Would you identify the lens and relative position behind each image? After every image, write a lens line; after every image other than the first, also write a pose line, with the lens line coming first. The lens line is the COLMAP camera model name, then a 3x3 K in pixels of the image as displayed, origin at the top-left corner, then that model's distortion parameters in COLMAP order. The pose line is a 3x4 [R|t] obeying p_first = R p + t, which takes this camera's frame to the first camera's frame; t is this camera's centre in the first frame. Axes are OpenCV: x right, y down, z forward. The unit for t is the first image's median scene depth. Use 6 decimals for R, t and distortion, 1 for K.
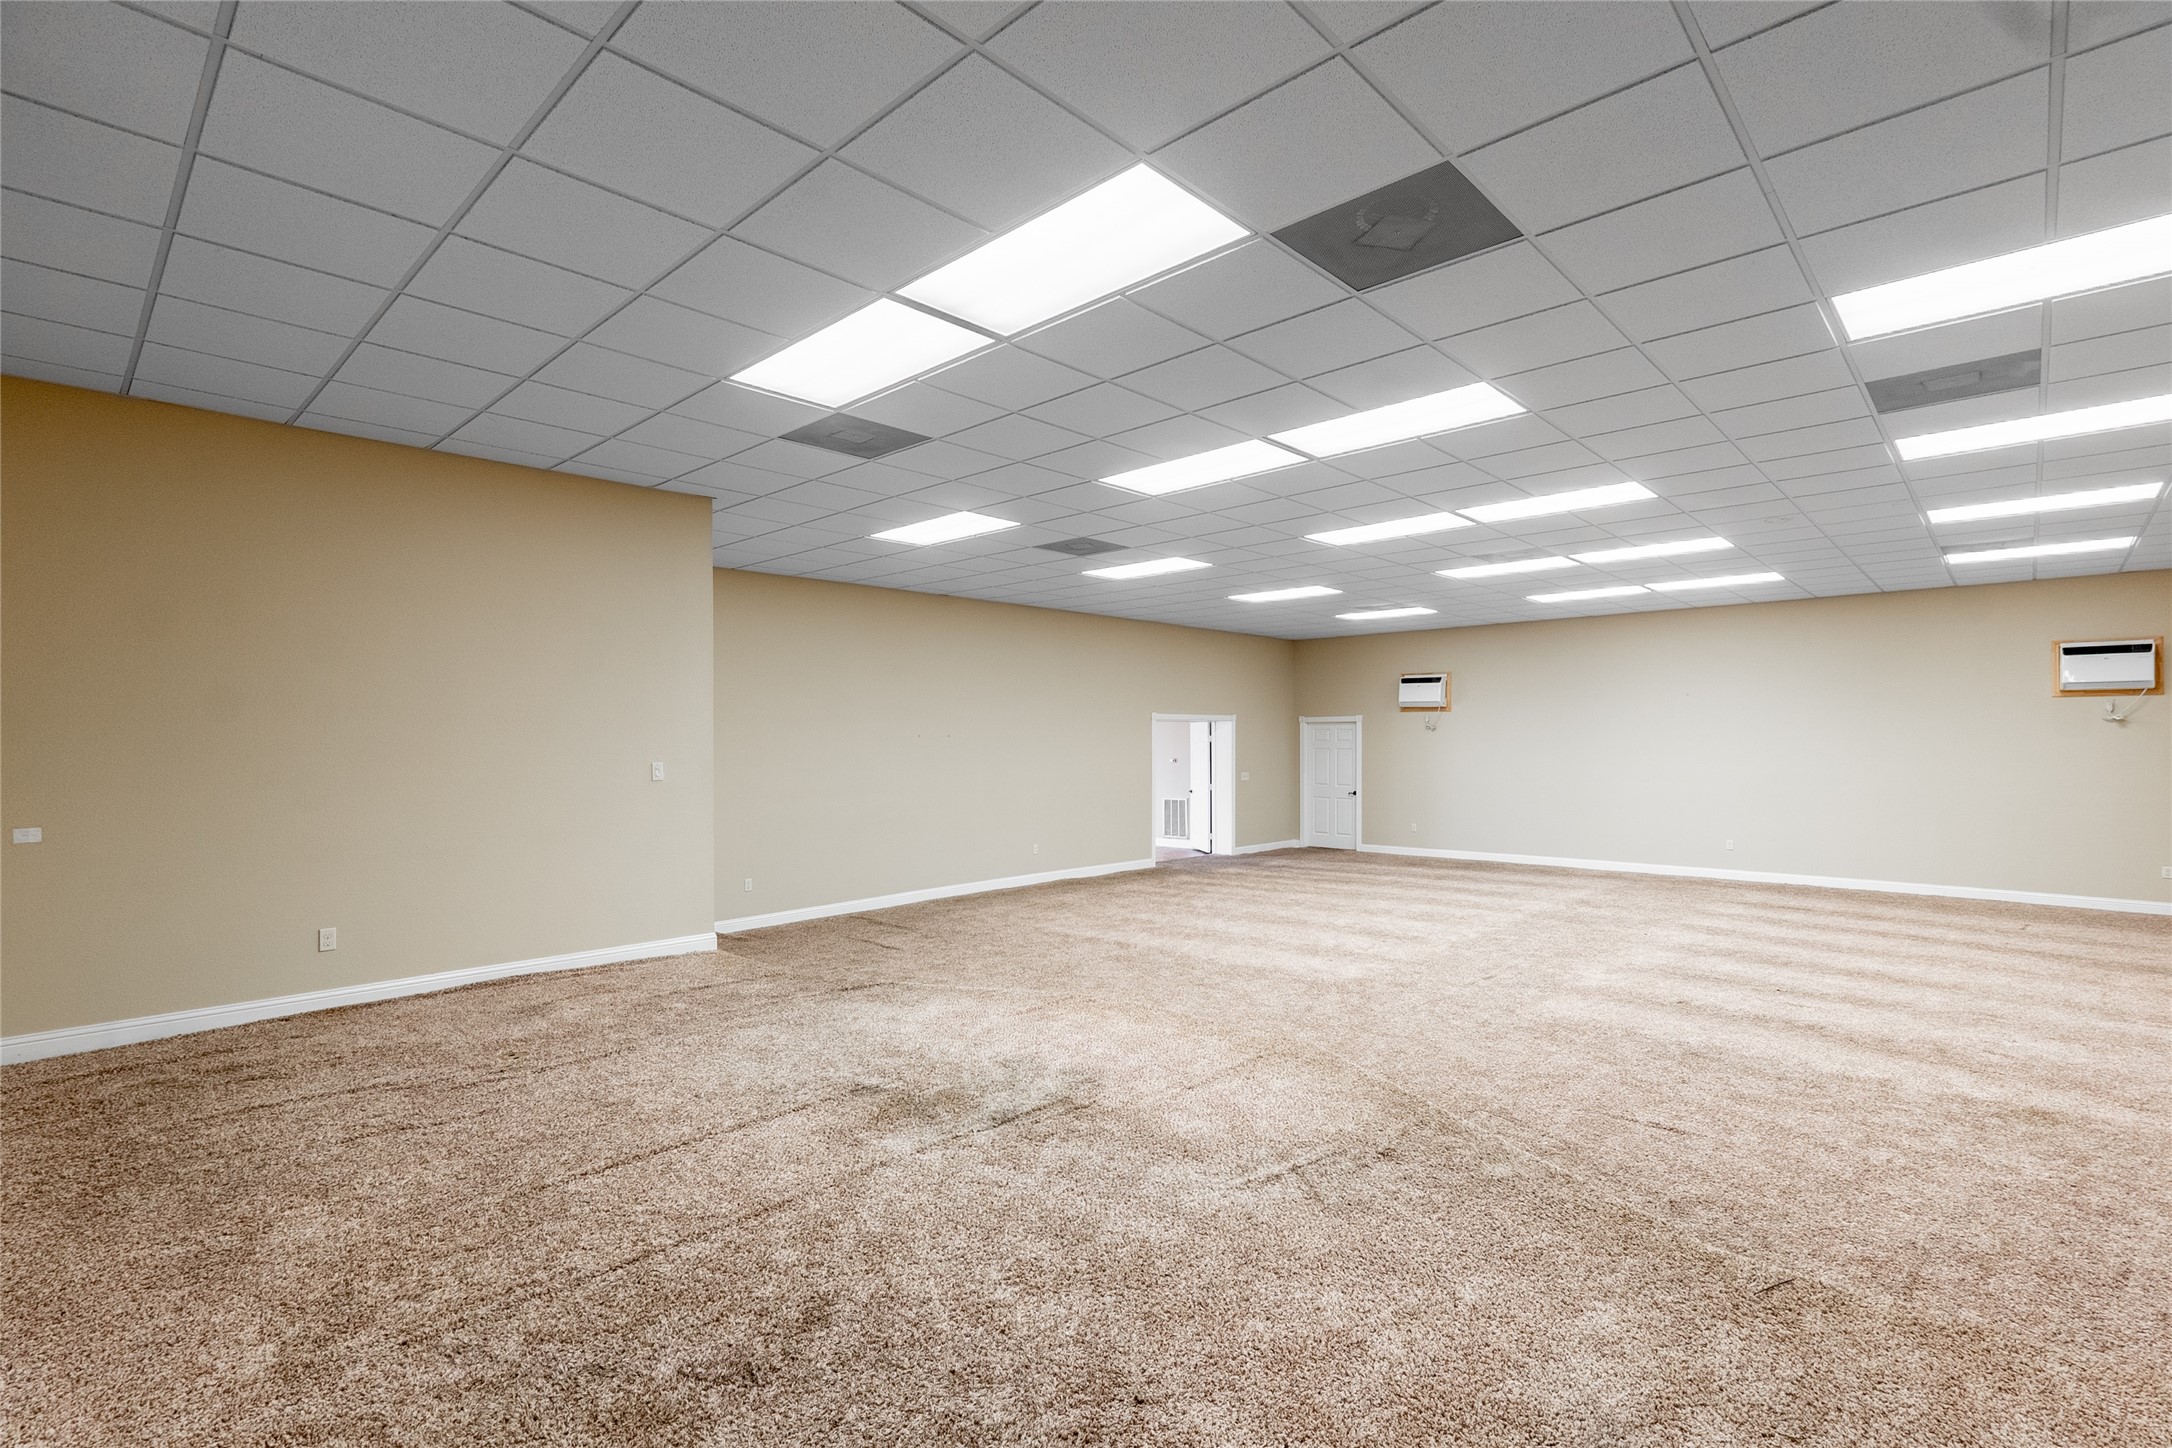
lens RADIAL K [[1002.8, 0, 1079.0], [0, 1002.8, 741.0], [0, 0, 1]] dist [0.001414, 0.000236]
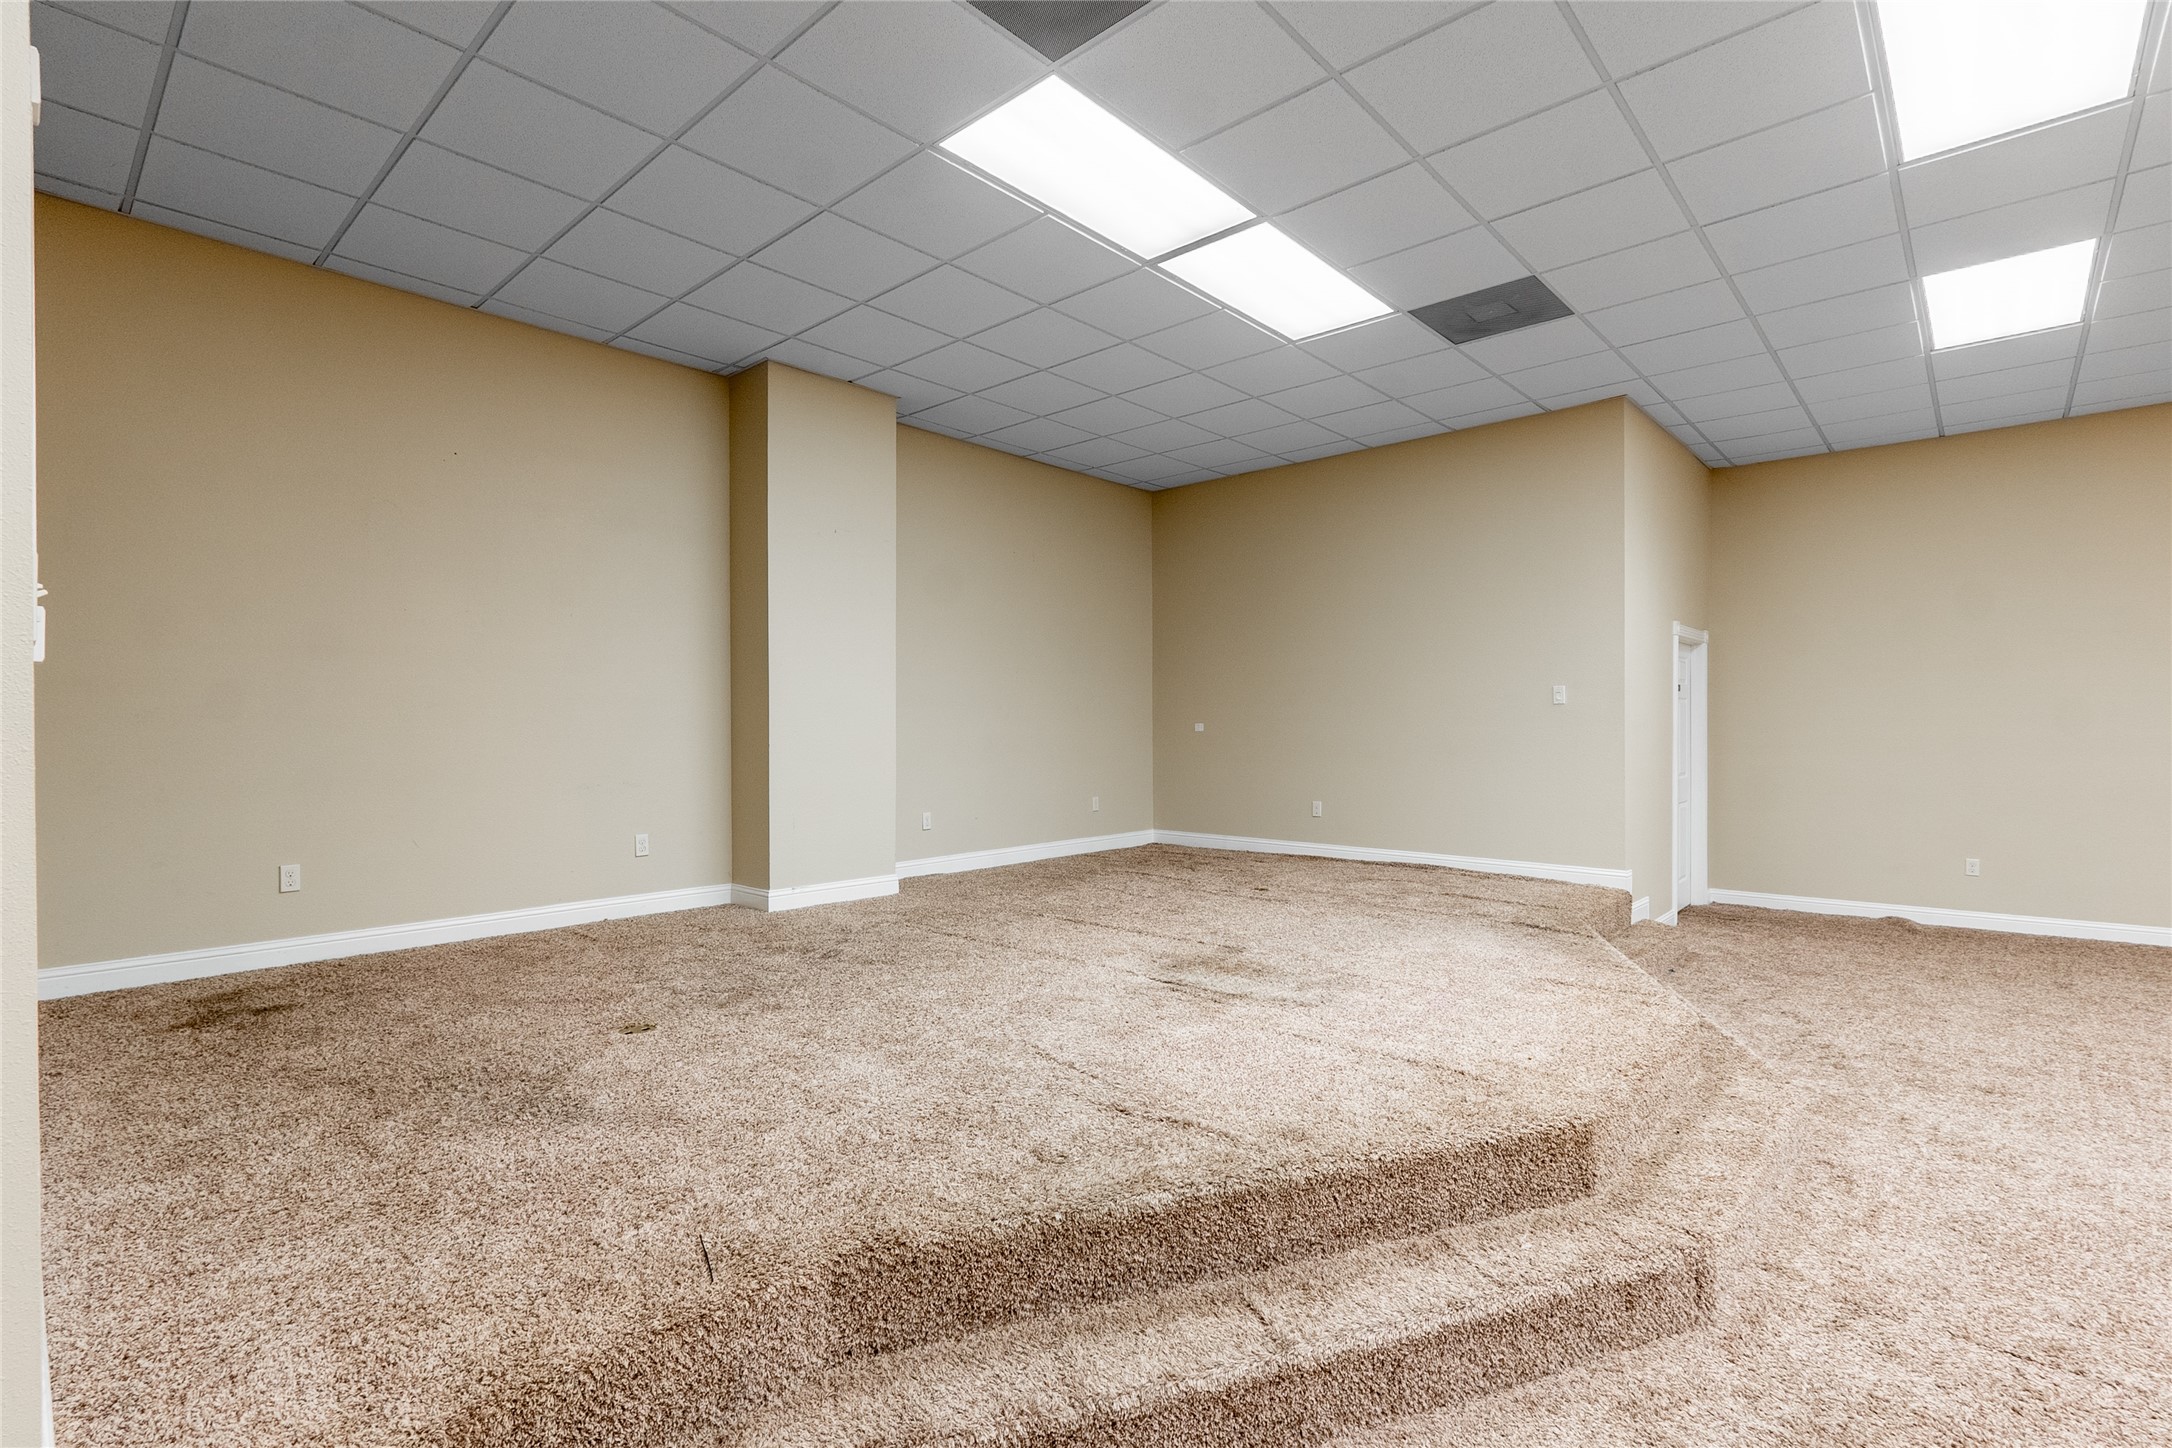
lens RADIAL K [[1006.9, 0, 1071.2], [0, 1006.9, 731.5], [0, 0, 1]] dist [-0.003082, -0.000342]
pose [[0.015523, 0.009119, -0.999838, 0.322270], [0.000120, 0.999958, 0.009122, 0.032443], [0.999880, -0.000261, 0.015521, 0.282148]]
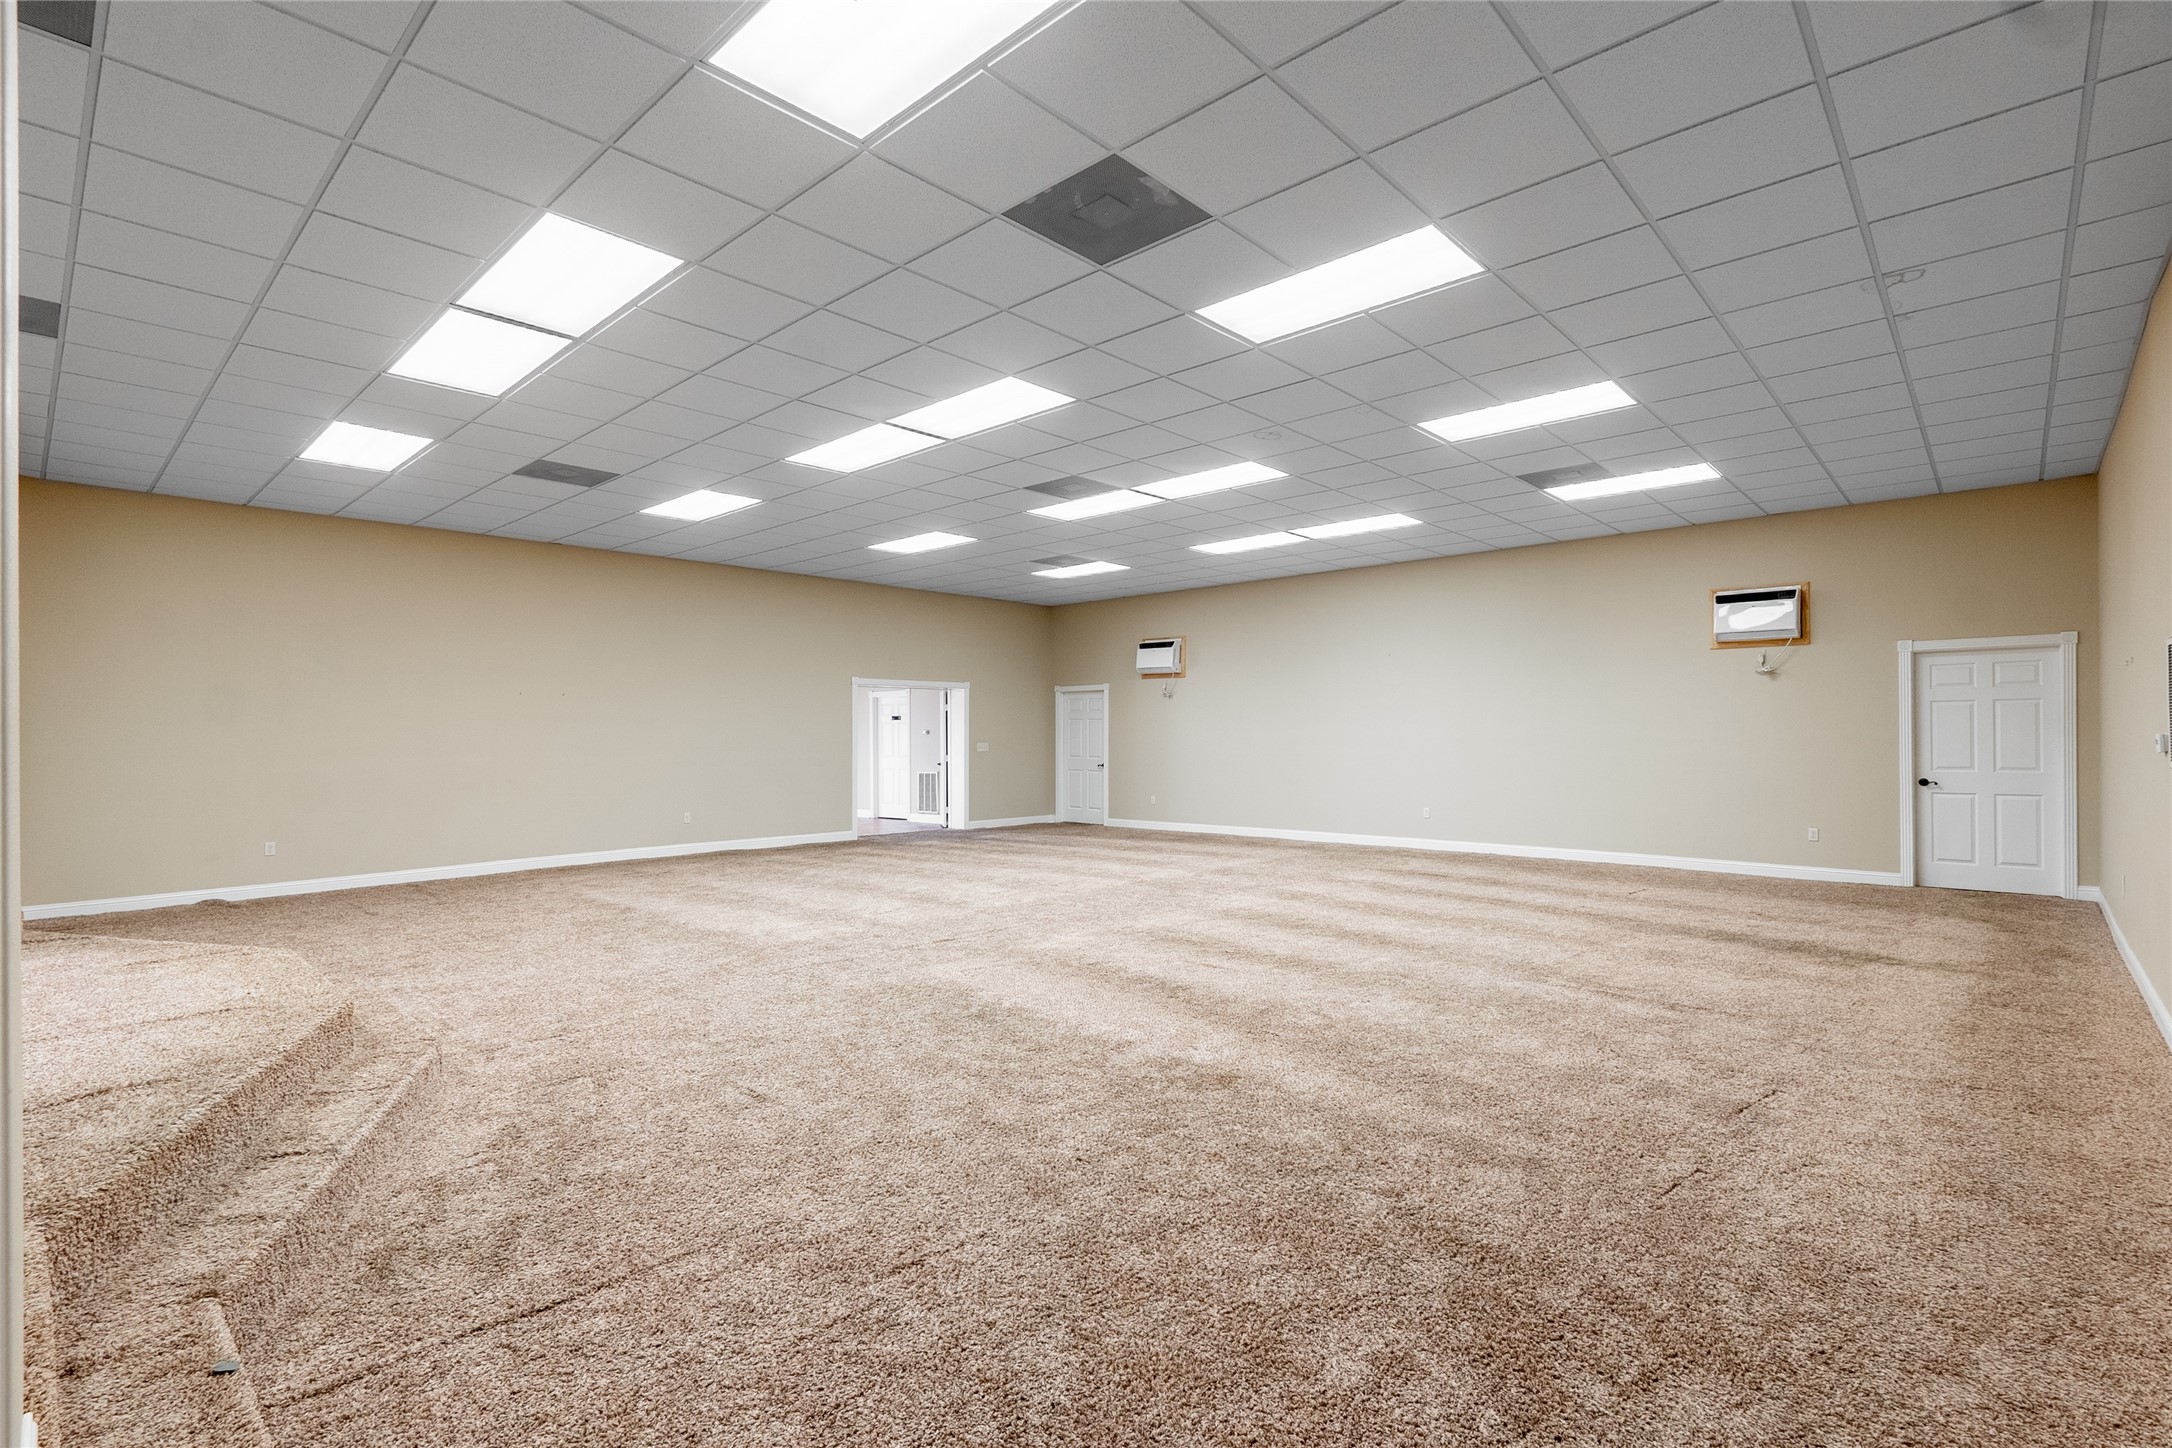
lens RADIAL K [[1006.9, 0, 1071.2], [0, 1006.9, 731.5], [0, 0, 1]] dist [-0.003082, -0.000342]
pose [[0.999996, -0.000644, 0.002924, 0.339878], [0.000656, 0.999991, -0.004123, 0.033286], [-0.002922, 0.004125, 0.999987, 0.060149]]
